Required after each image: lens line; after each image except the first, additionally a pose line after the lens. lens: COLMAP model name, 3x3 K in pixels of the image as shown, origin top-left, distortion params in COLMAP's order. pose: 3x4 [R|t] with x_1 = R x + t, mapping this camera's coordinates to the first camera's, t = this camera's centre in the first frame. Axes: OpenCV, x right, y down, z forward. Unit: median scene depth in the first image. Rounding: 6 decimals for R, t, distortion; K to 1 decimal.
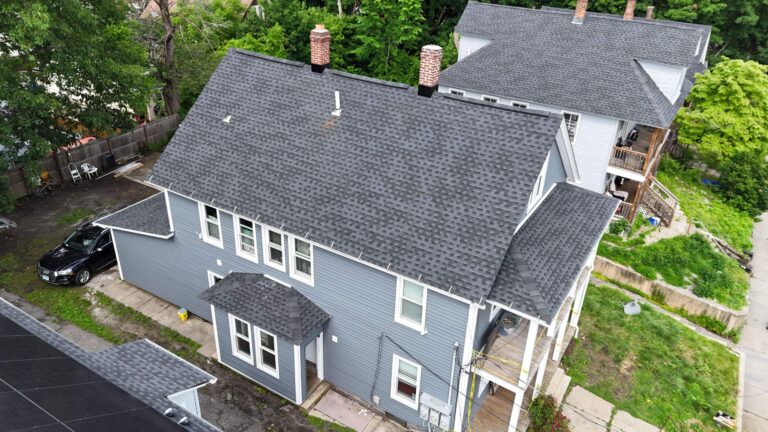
lens RADIAL K [[561.2, 0, 384.0], [0, 561.2, 216.0], [0, 0, 1]] dist [0.004405, 0.000513]
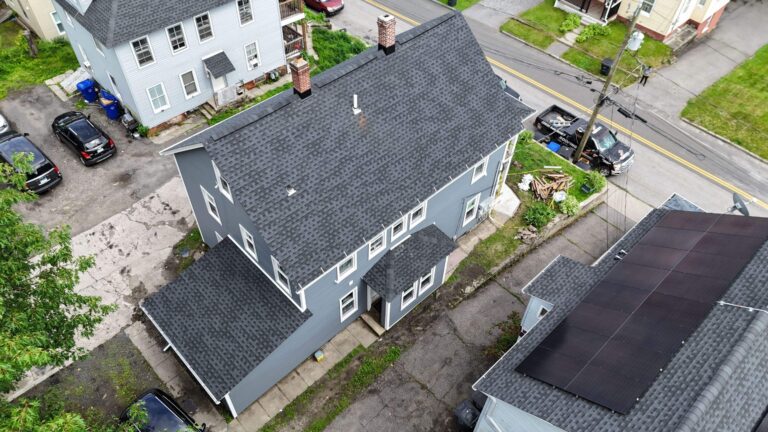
lens RADIAL K [[561.2, 0, 384.0], [0, 561.2, 216.0], [0, 0, 1]] dist [0.004405, 0.000513]
pose [[0.261203, -0.757363, 0.598477, -0.928945], [0.445947, 0.644550, 0.621036, -0.738970], [-0.856098, 0.104672, 0.506103, 0.391768]]
